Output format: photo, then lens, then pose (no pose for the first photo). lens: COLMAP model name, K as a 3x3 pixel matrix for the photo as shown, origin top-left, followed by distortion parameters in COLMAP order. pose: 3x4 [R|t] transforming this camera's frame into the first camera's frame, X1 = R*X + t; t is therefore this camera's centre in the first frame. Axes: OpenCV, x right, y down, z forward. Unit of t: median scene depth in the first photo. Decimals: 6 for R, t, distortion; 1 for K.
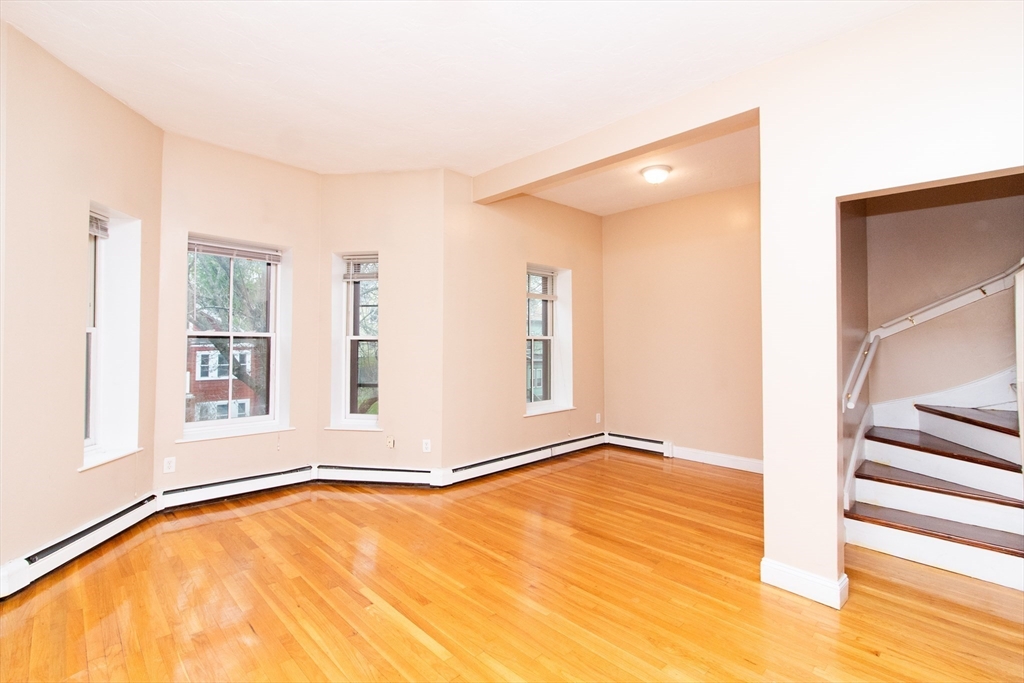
lens RADIAL K [[487.8, 0, 494.0], [0, 487.8, 333.8], [0, 0, 1]] dist [-0.000992, 0.000018]
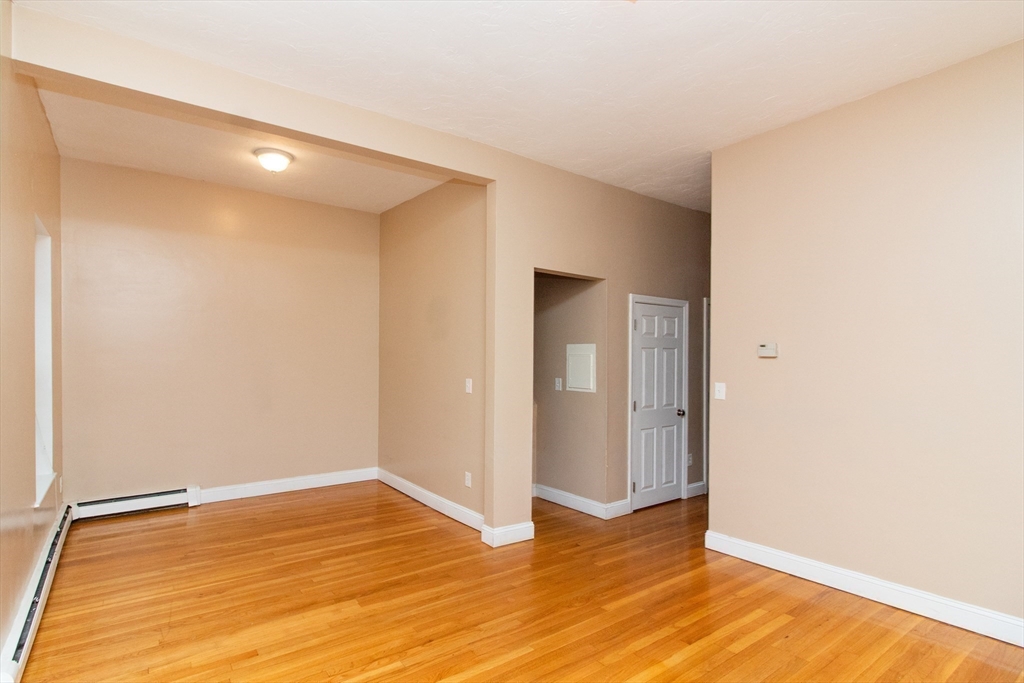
lens RADIAL K [[505.7, 0, 494.8], [0, 505.7, 358.3], [0, 0, 1]] dist [-0.001348, 0.000264]
pose [[0.117729, -0.011223, 0.992982, -0.478076], [-0.021734, 0.999667, 0.013875, -0.010199], [-0.992808, -0.023215, 0.117446, 0.515380]]
